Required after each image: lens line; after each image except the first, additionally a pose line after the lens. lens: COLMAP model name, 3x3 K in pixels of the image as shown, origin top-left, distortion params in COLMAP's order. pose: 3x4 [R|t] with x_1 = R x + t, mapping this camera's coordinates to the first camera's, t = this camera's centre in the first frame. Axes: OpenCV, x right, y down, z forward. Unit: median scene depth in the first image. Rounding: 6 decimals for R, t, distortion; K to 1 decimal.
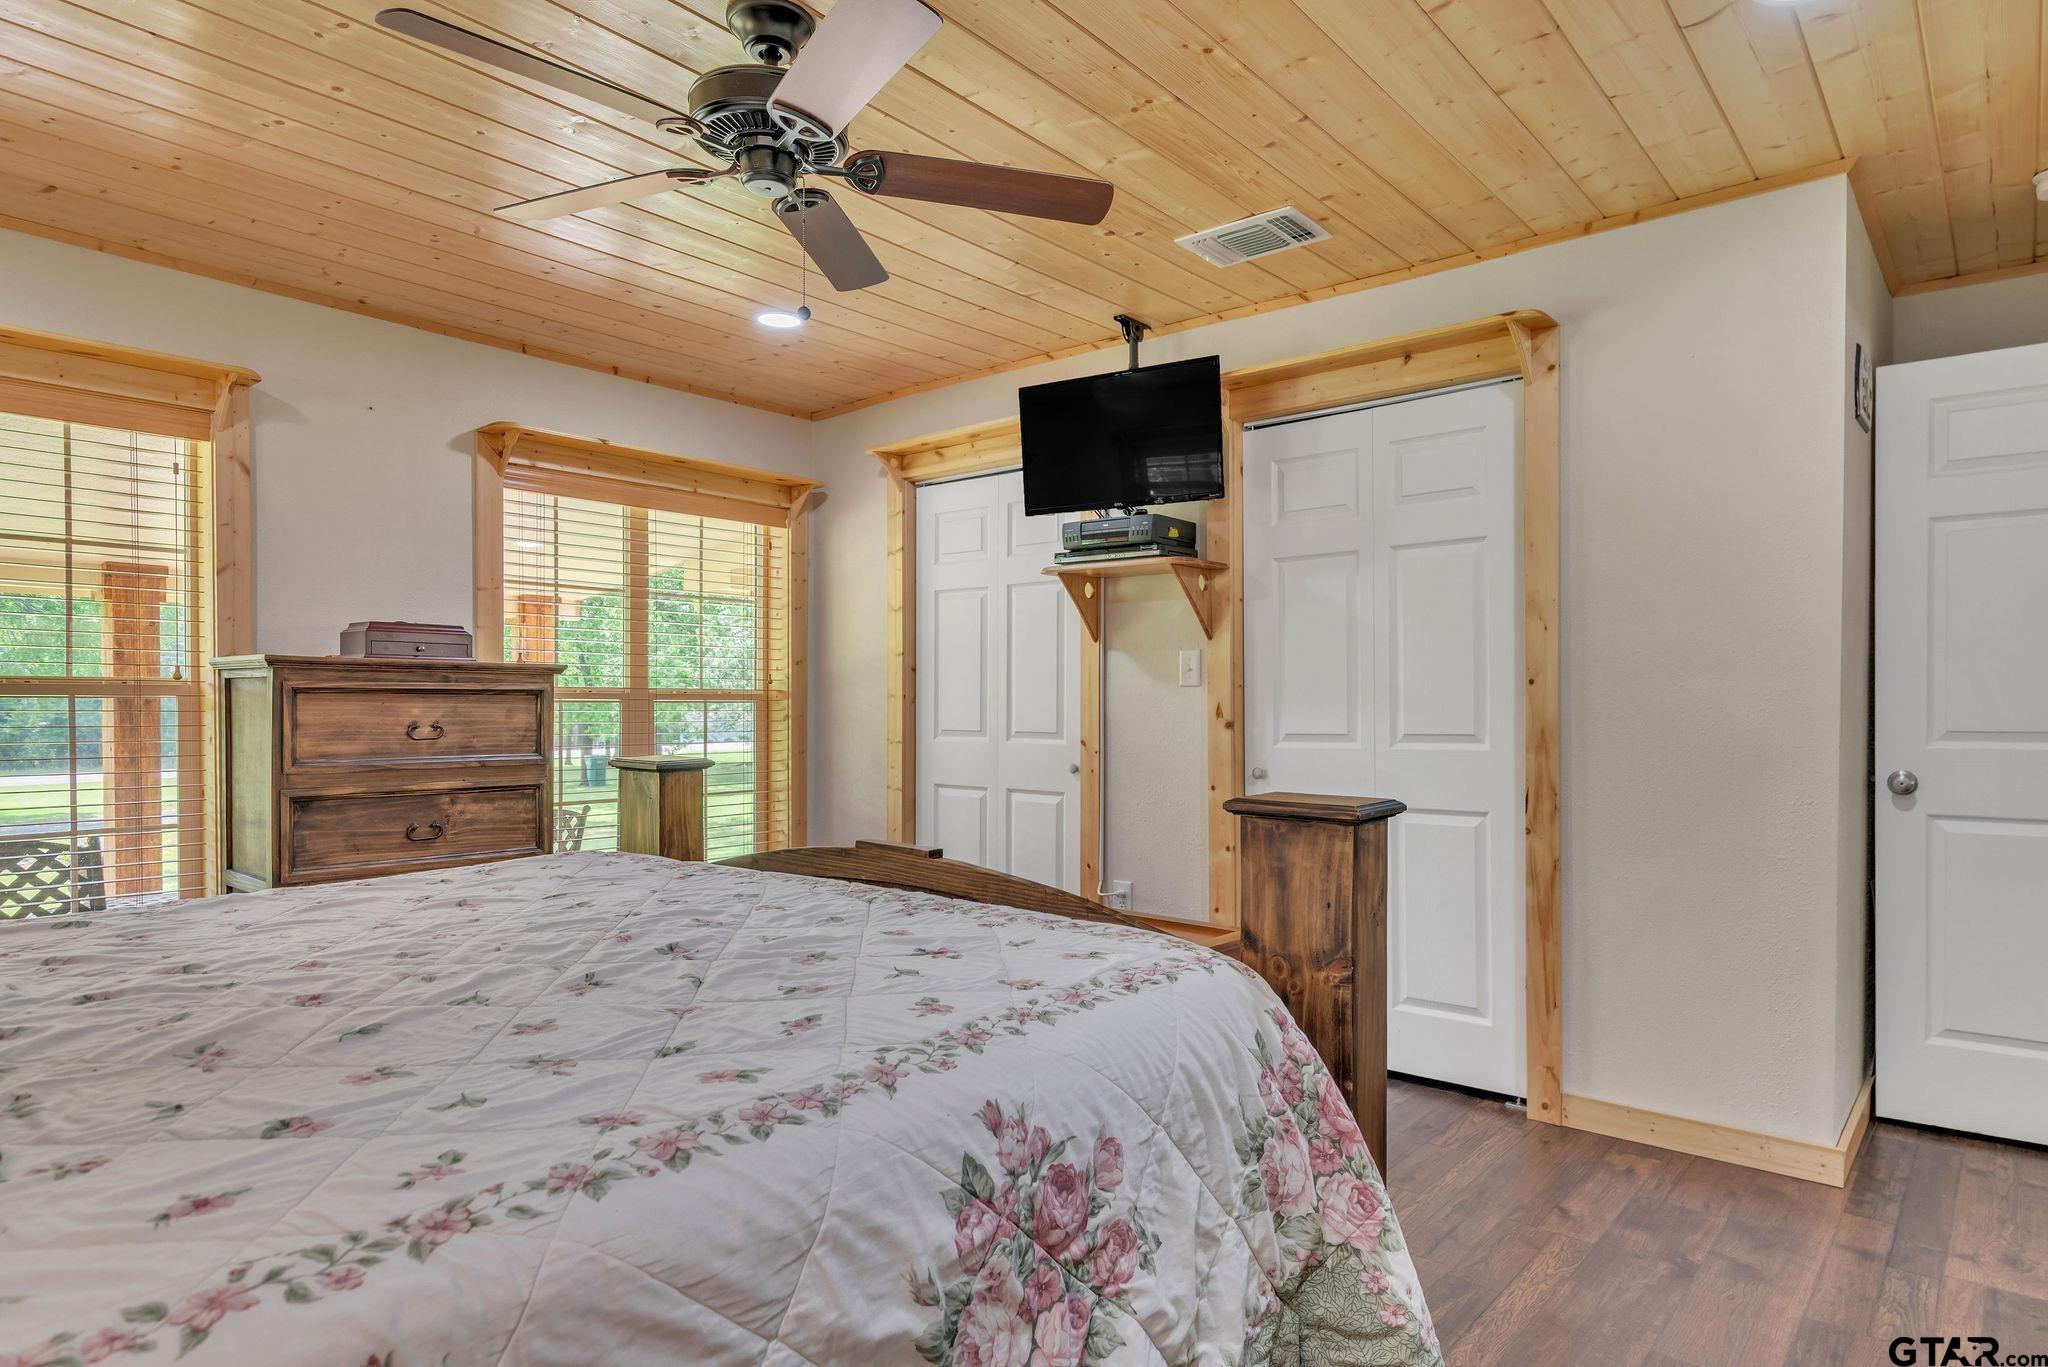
lens RADIAL K [[1210.0, 0, 1027.1], [0, 1210.0, 691.8], [0, 0, 1]] dist [0.084904, -0.000487]
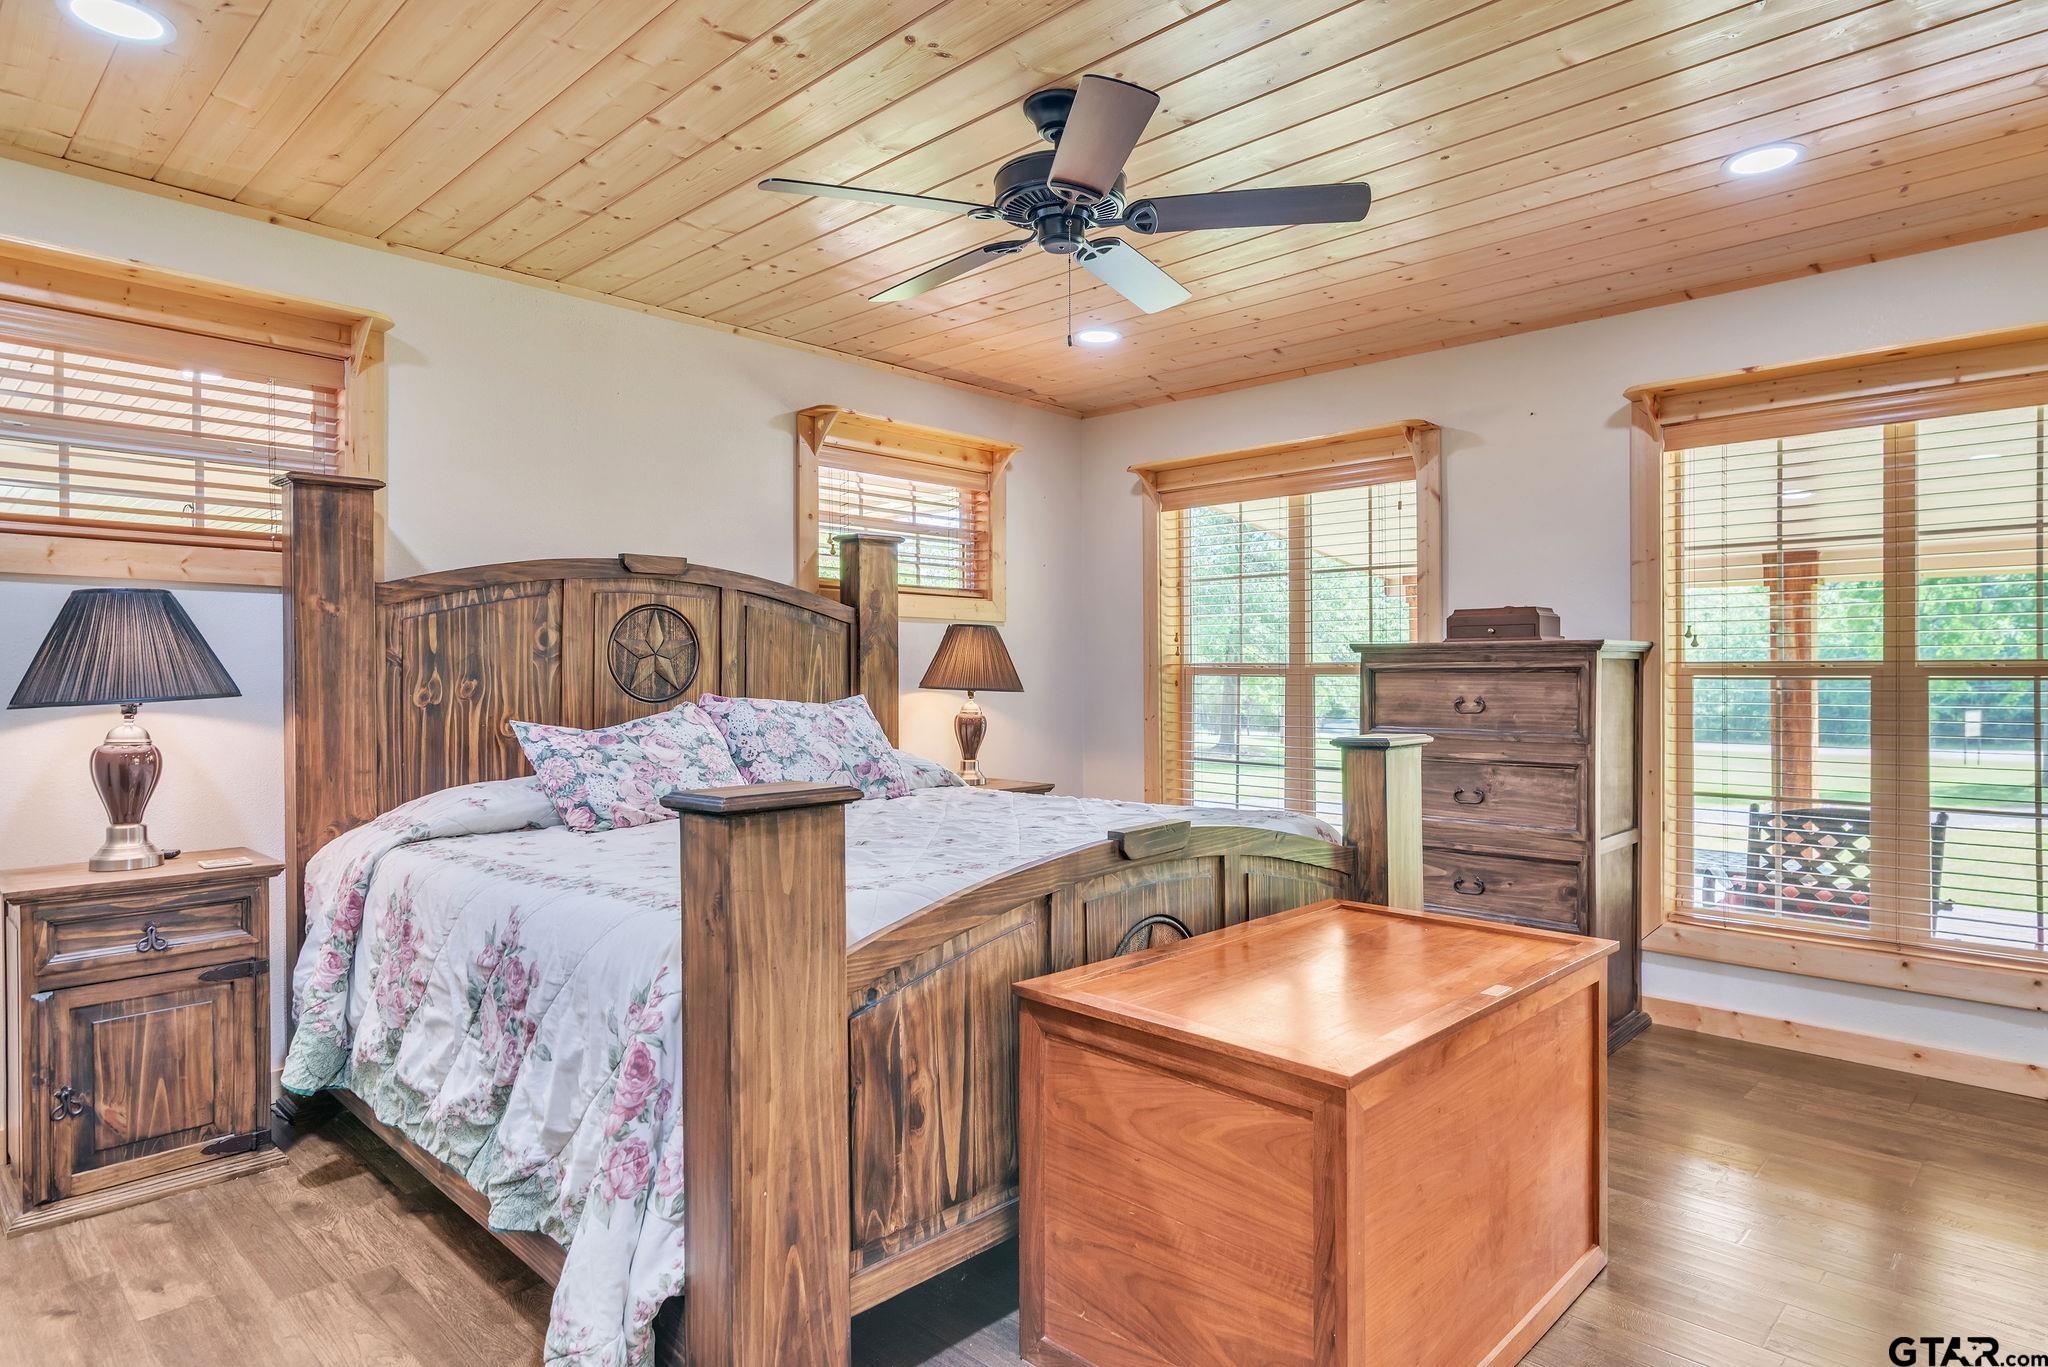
lens RADIAL K [[1169.3, 0, 1031.7], [0, 1169.3, 675.6], [0, 0, 1]] dist [0.002518, -0.004241]
pose [[-0.065310, -0.005966, -0.997847, 0.558197], [0.007477, 0.999951, -0.006468, 0.008462], [0.997837, -0.007883, -0.065262, 0.646219]]
